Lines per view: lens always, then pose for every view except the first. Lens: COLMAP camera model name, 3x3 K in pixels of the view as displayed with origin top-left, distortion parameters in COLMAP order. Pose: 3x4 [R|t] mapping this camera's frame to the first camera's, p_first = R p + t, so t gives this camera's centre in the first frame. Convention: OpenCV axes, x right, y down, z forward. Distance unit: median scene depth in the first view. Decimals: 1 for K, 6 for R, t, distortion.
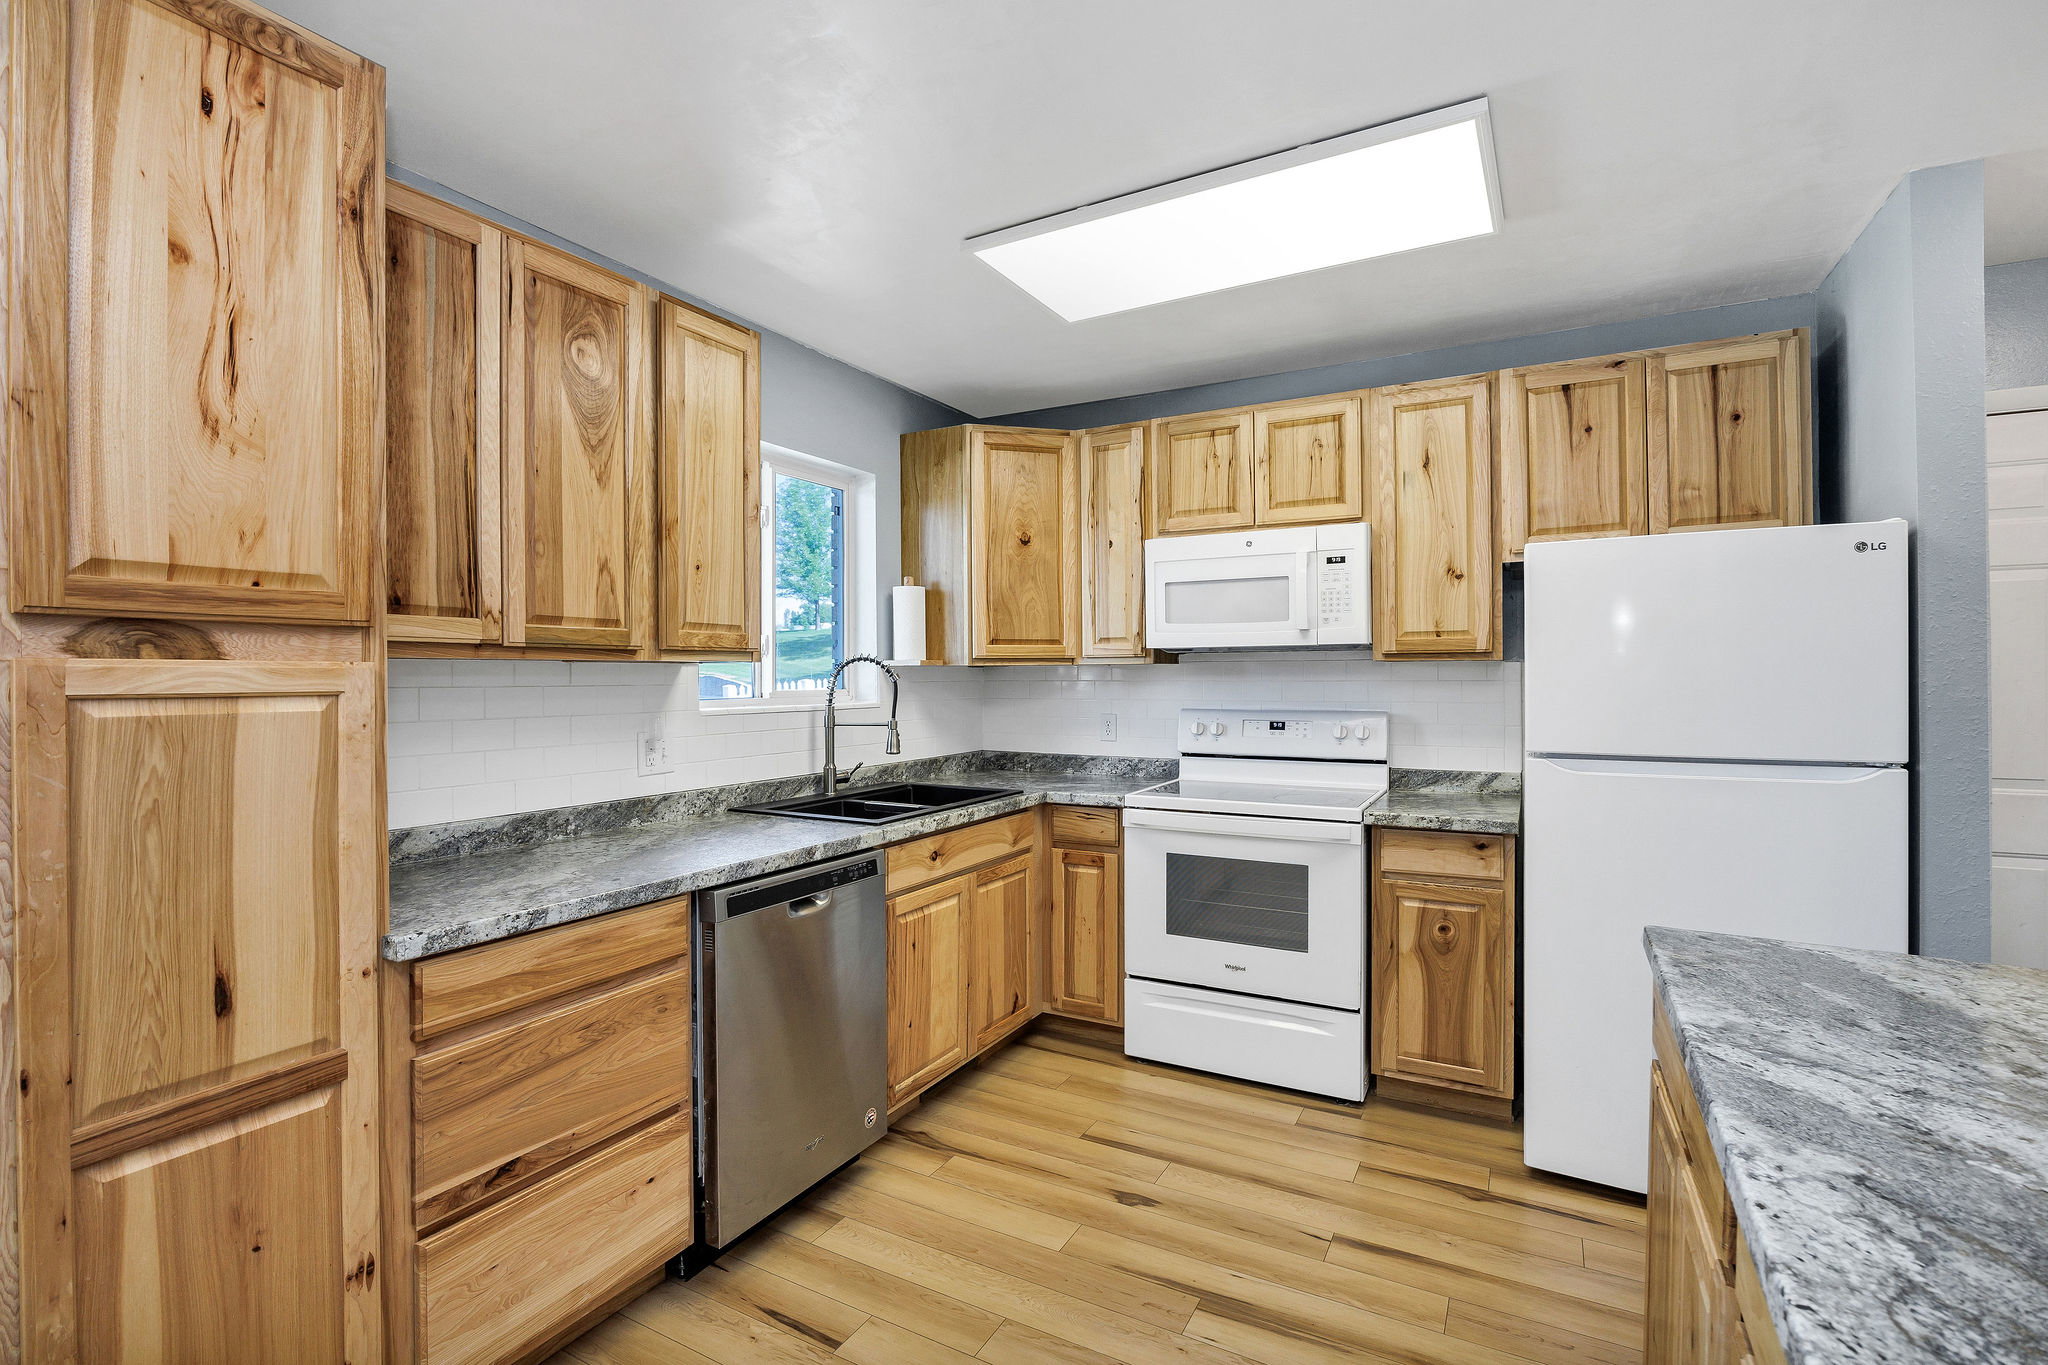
lens RADIAL K [[966.4, 0, 918.8], [0, 966.4, 687.4], [0, 0, 1]] dist [-0.023269, 0.004474]
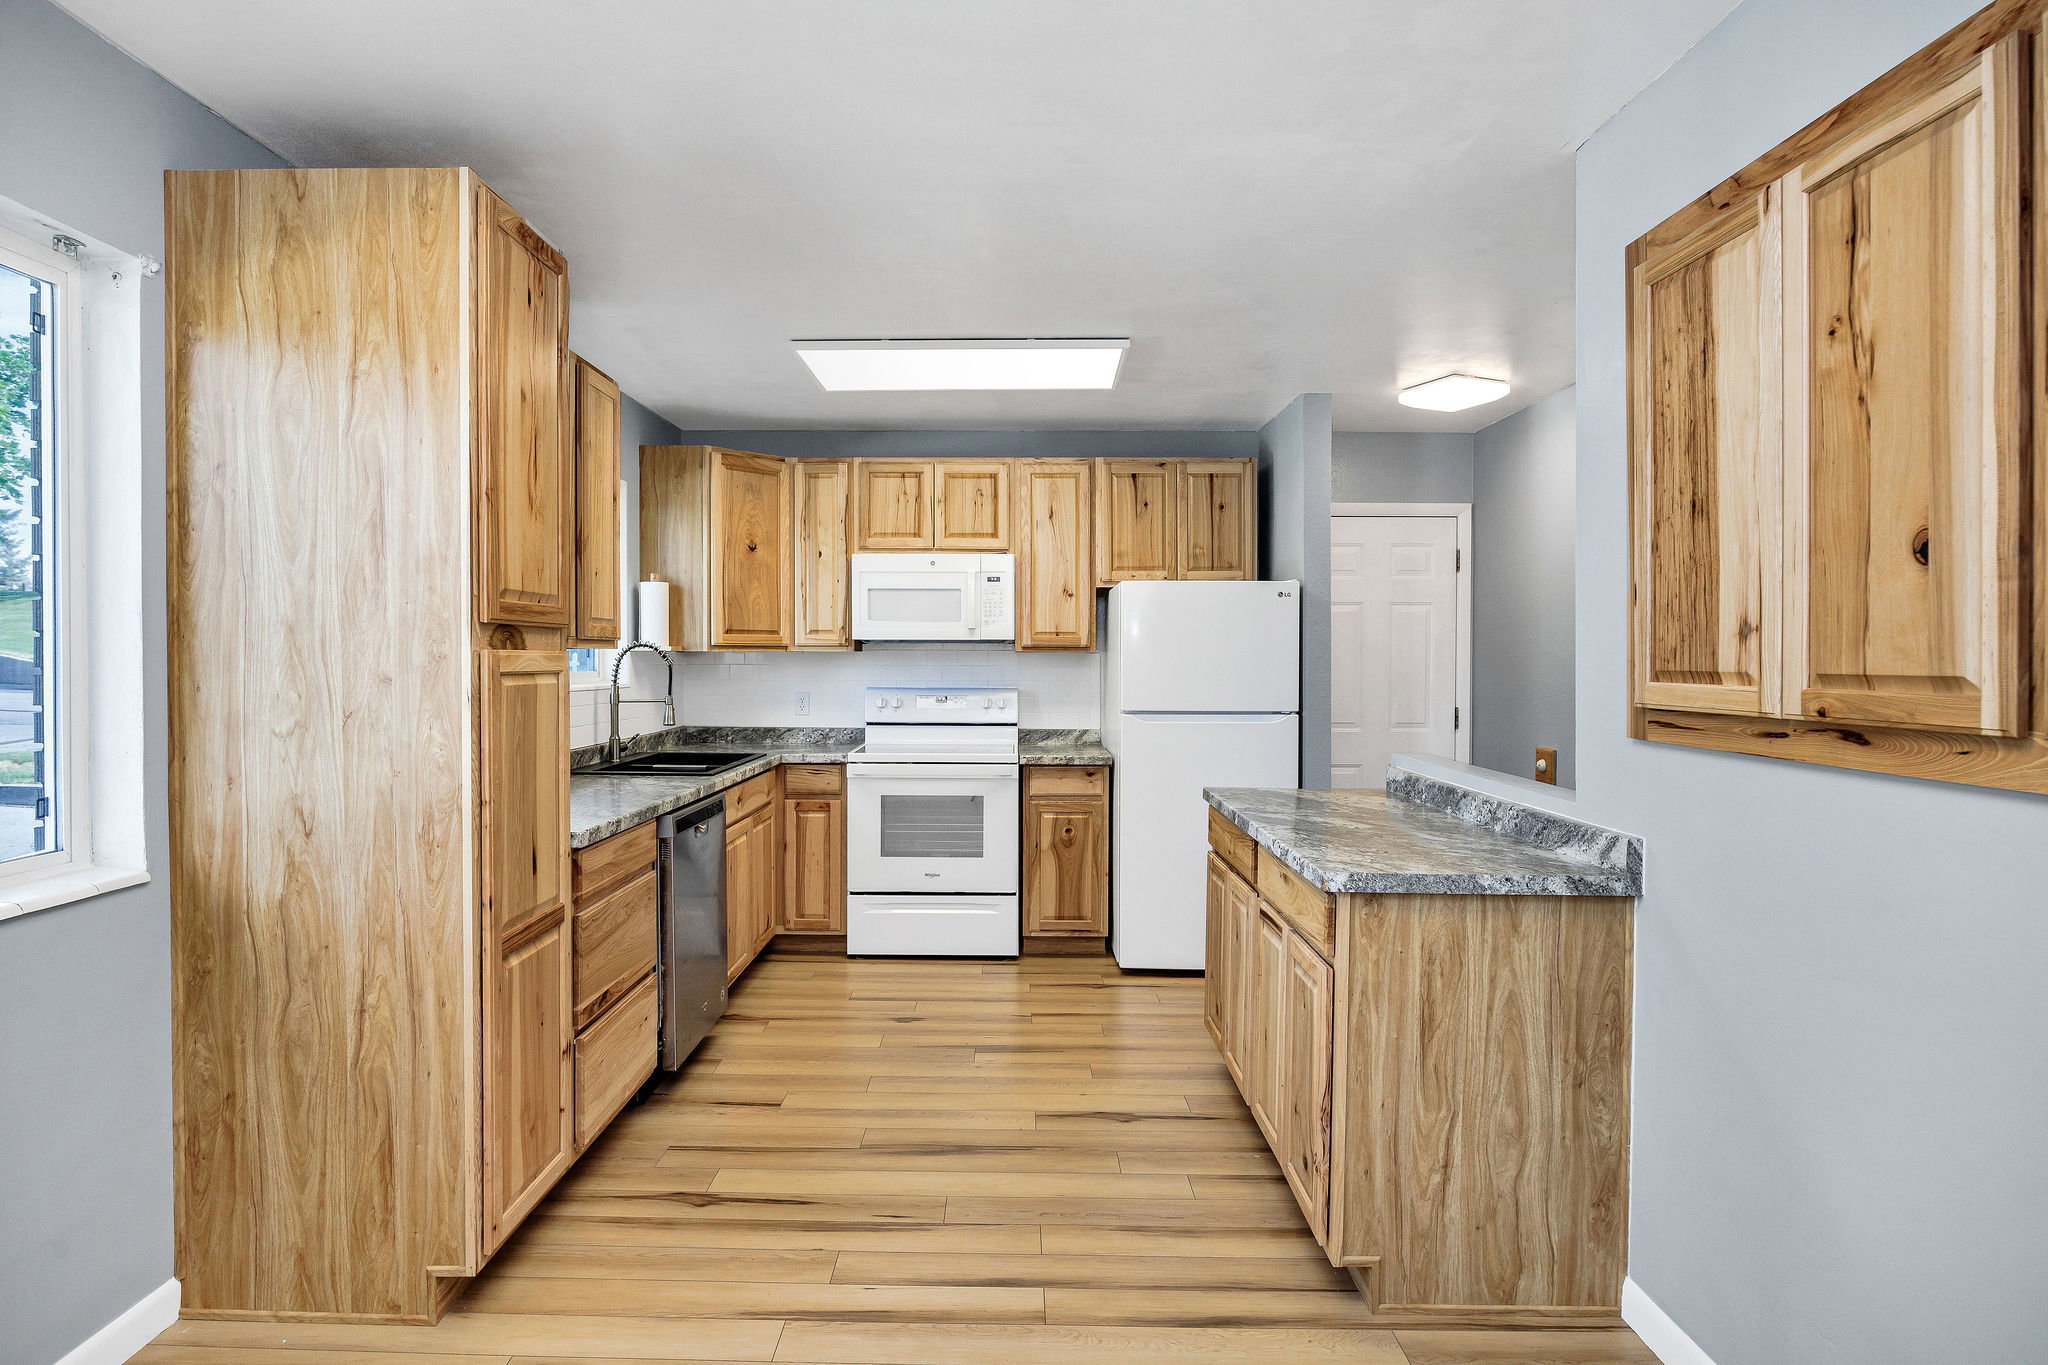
lens RADIAL K [[975.0, 0, 987.1], [0, 975.0, 688.7], [0, 0, 1]] dist [-0.010047, 0.000417]
pose [[0.876365, -0.006963, 0.481597, -0.396508], [-0.001820, 0.999840, 0.017768, 0.002133], [-0.481644, -0.016448, 0.876212, -0.367072]]
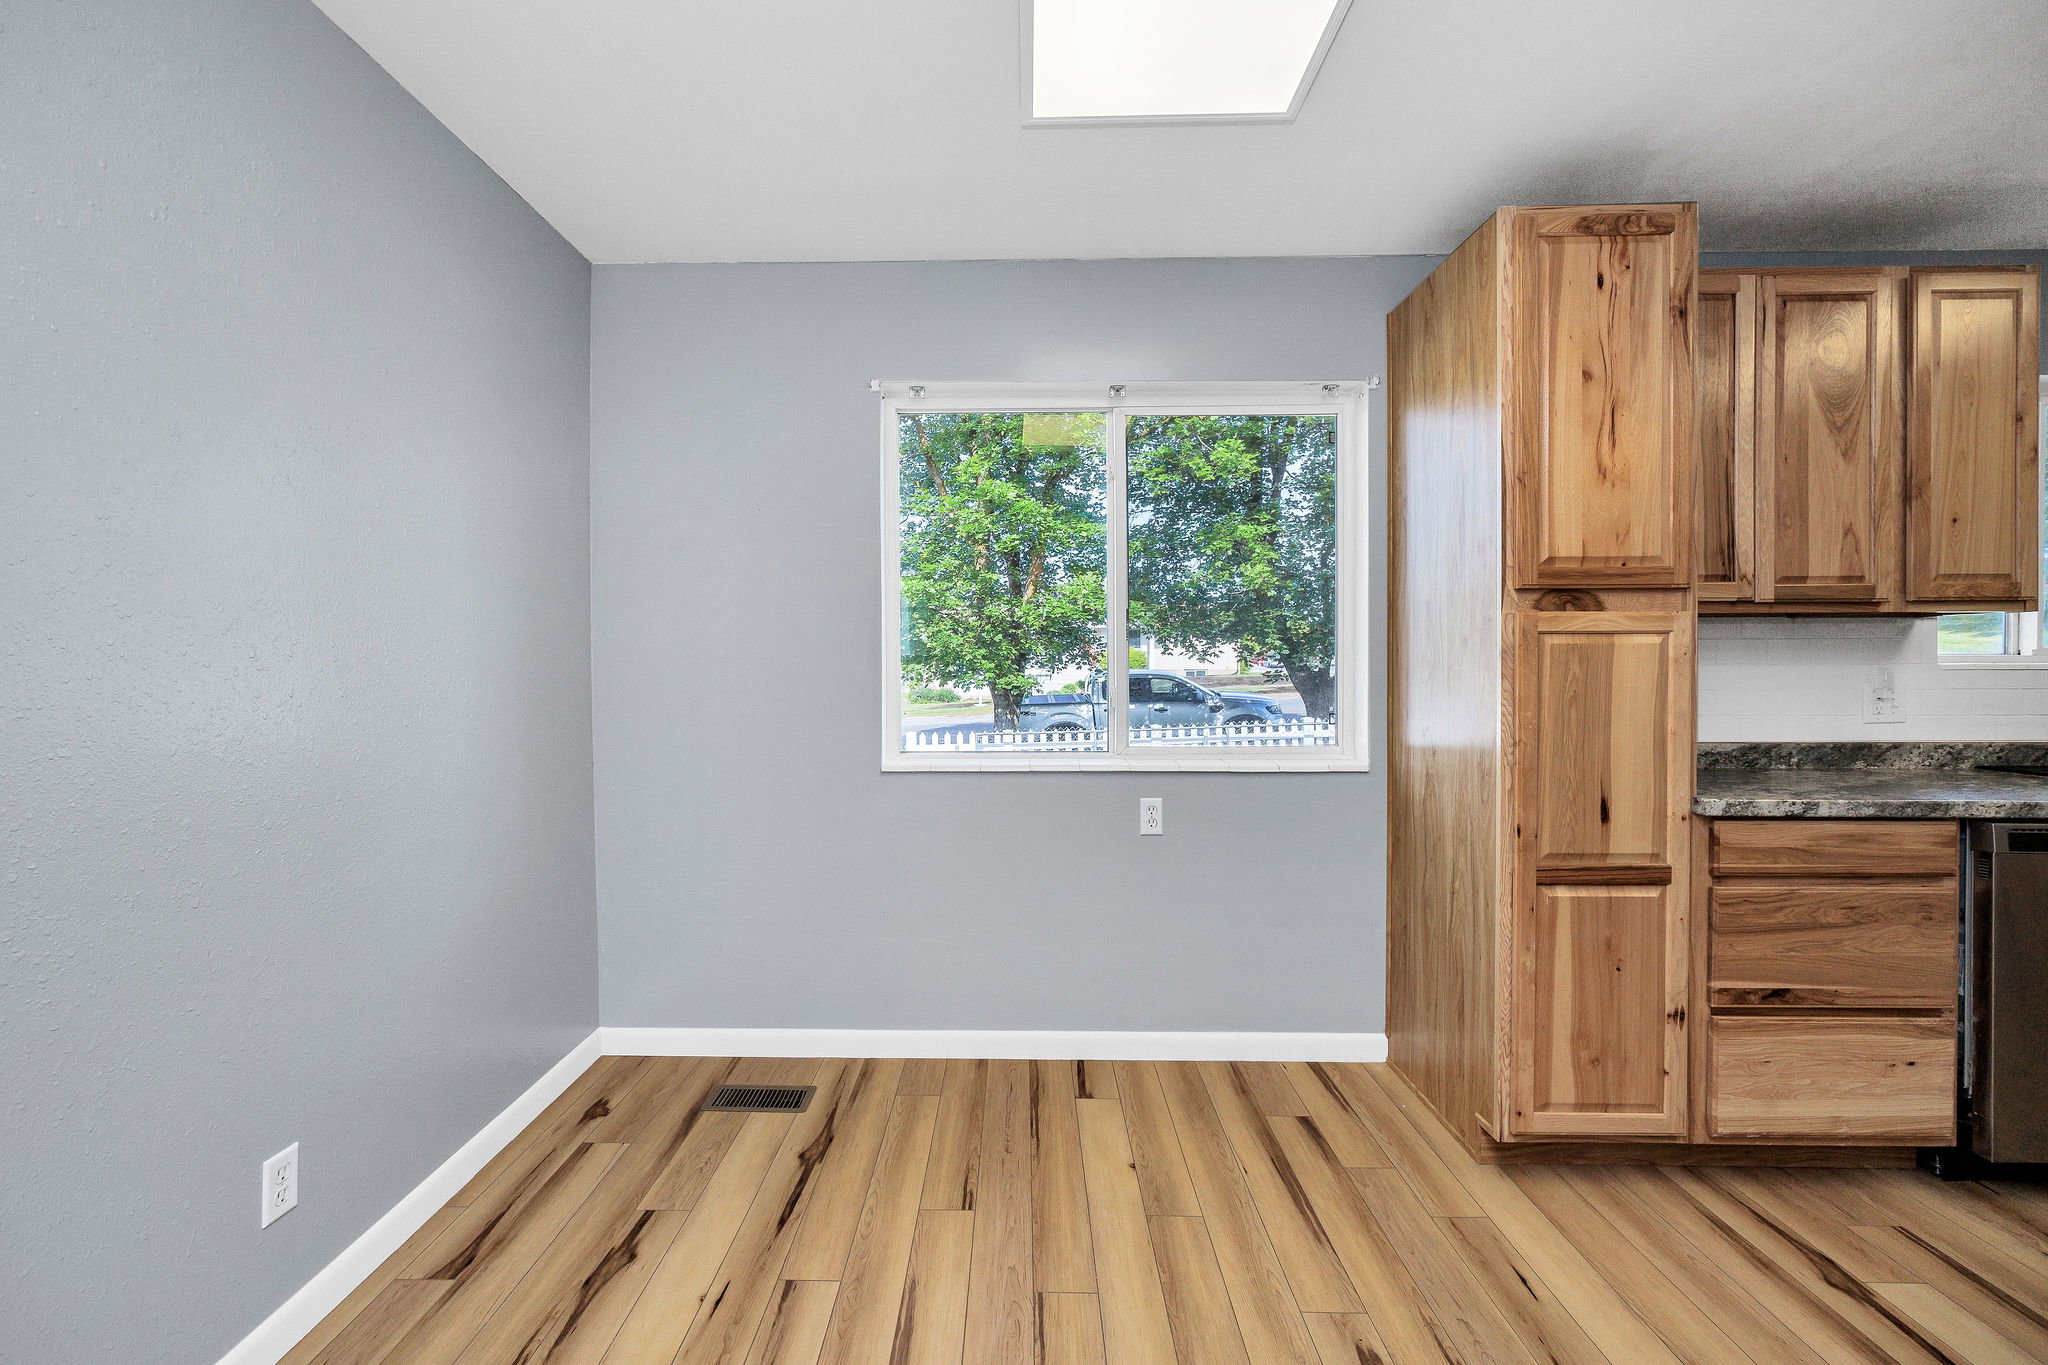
lens RADIAL K [[826.9, 0, 1075.9], [0, 826.9, 677.4], [0, 0, 1]] dist [0.001575, -0.000932]
pose [[0.560075, 0.011922, -0.828356, -0.020393], [0.000137, 0.999895, 0.014484, 0.031187], [0.828442, -0.008226, 0.560015, -0.277281]]
